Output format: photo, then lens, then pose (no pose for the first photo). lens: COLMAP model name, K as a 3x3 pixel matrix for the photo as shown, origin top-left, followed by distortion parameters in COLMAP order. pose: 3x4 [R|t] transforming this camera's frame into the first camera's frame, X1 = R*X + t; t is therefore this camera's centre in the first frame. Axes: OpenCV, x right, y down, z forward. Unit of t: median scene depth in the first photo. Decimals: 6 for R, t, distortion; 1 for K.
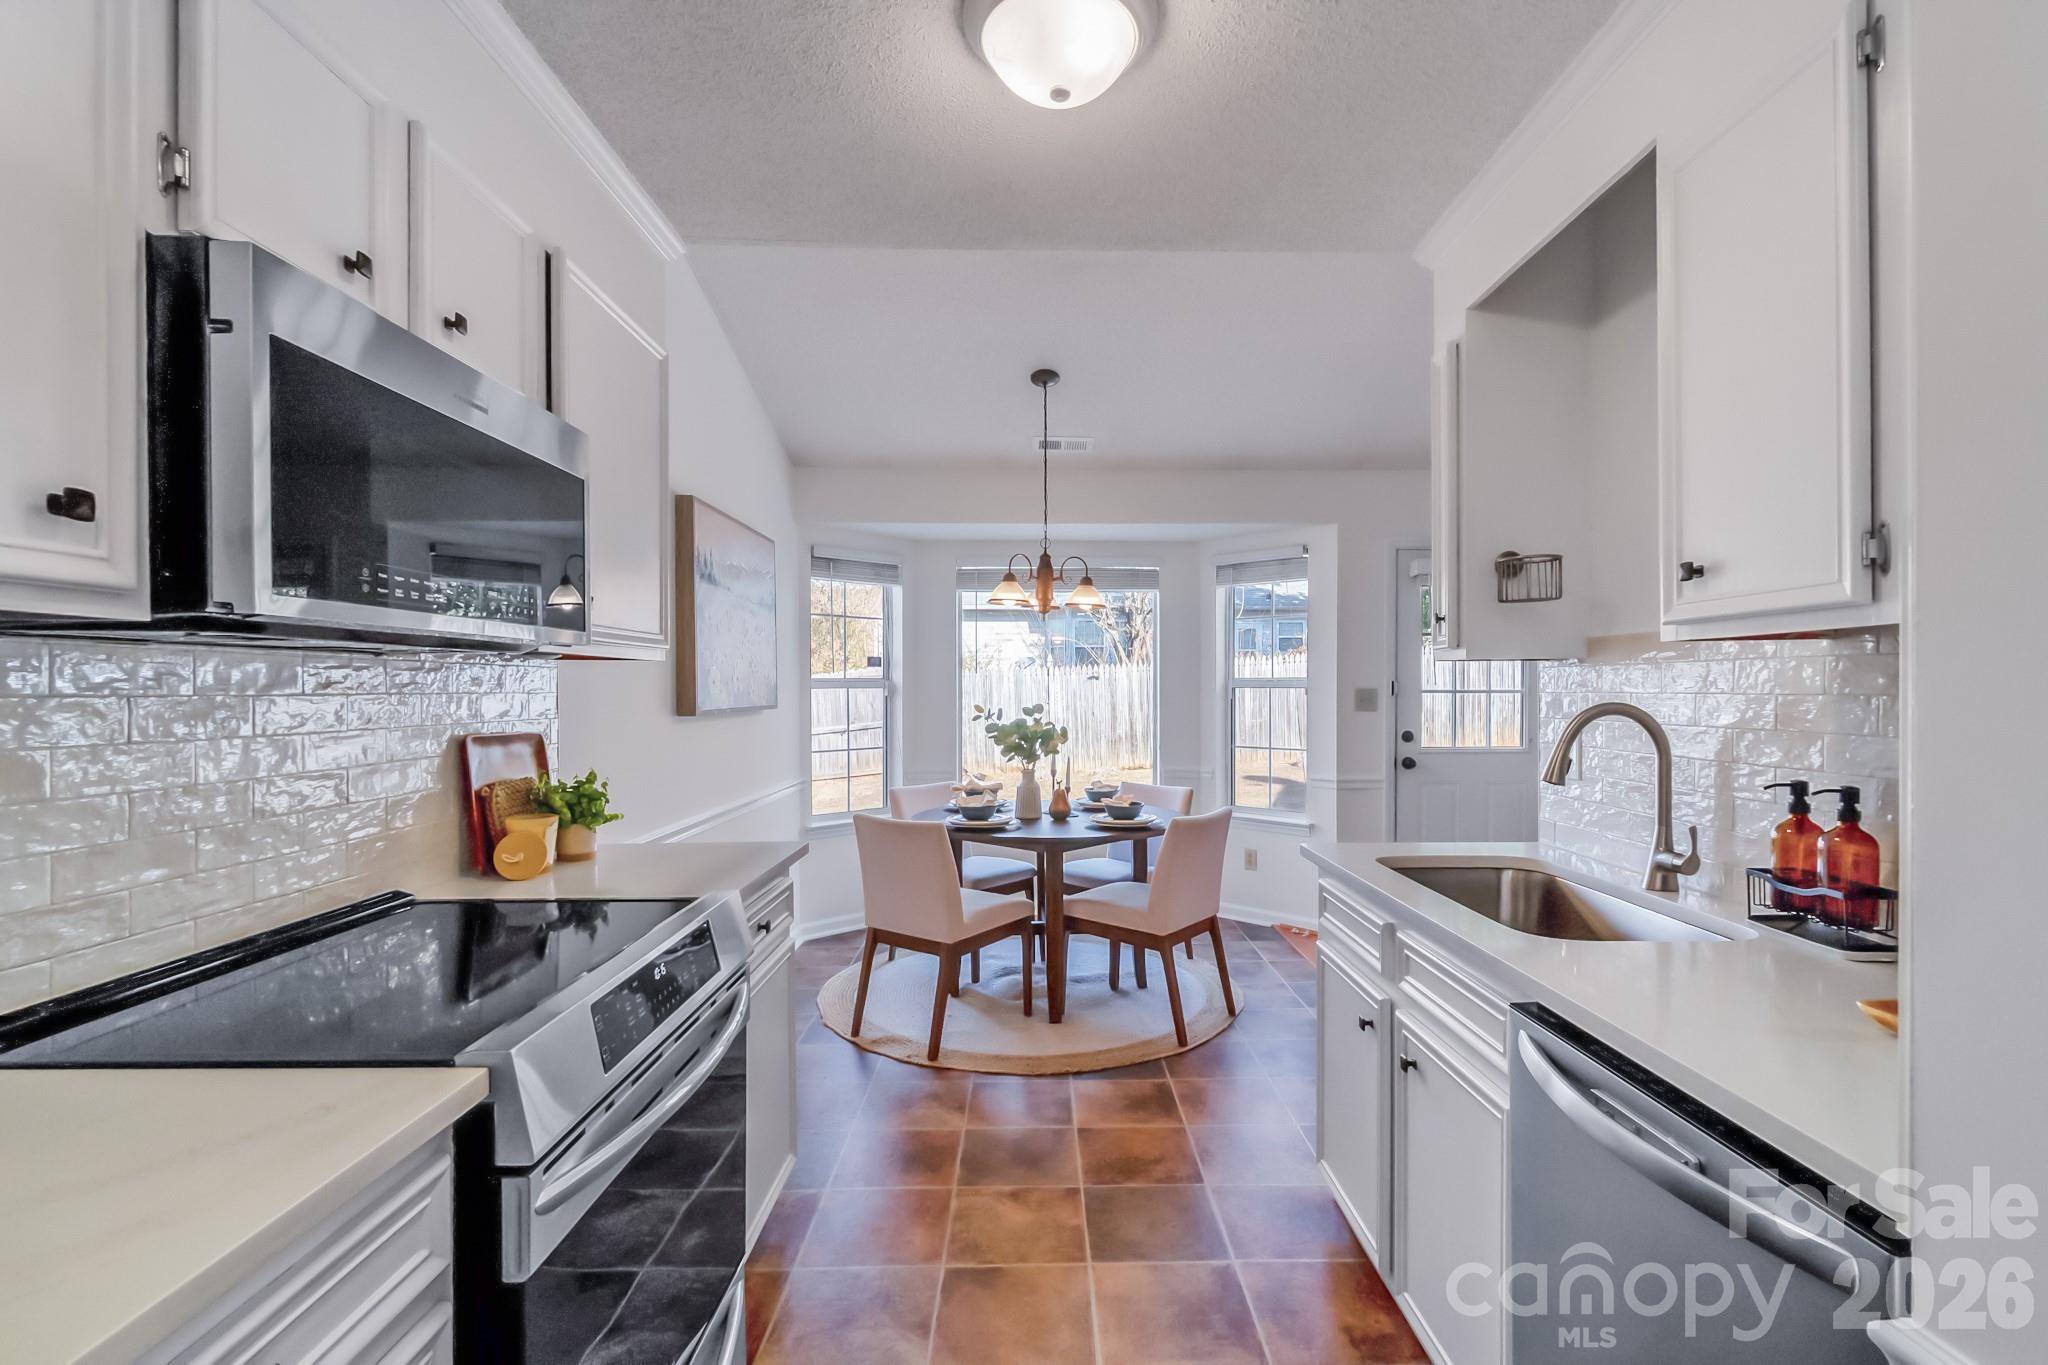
lens RADIAL K [[940.0, 0, 1024.0], [0, 940.0, 682.5], [0, 0, 1]] dist [-0.000814, -0.000508]
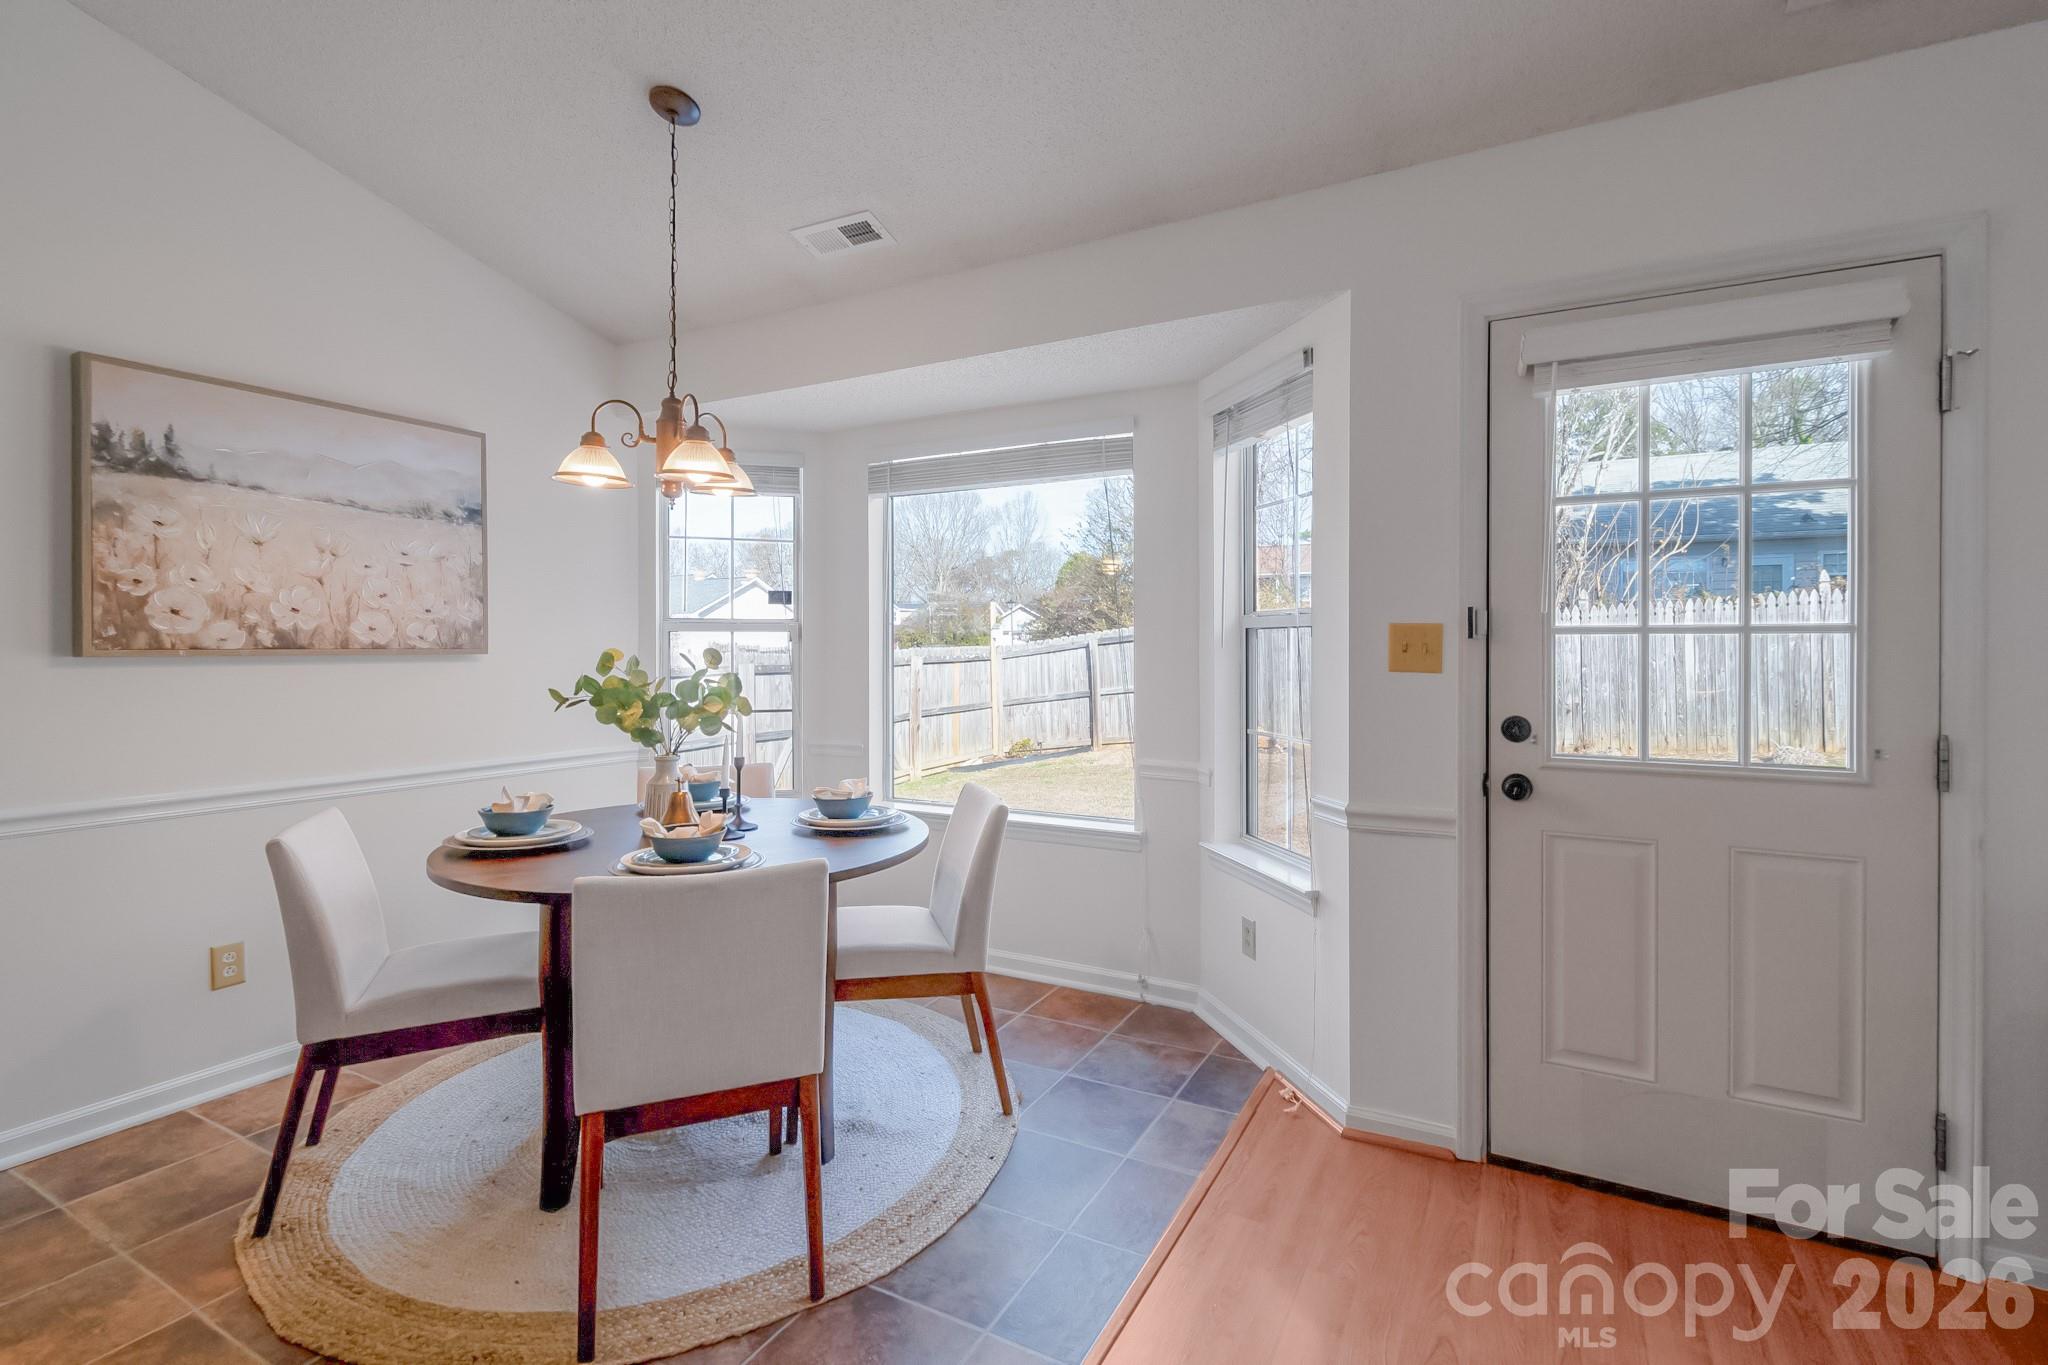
lens RADIAL K [[932.0, 0, 1024.0], [0, 932.0, 655.0], [0, 0, 1]] dist [-0.001601, -0.000705]
pose [[0.869842, 0.008514, -0.493256, 0.423872], [-0.002413, 0.999913, 0.013006, 0.016105], [0.493324, -0.010123, 0.869787, 0.487187]]
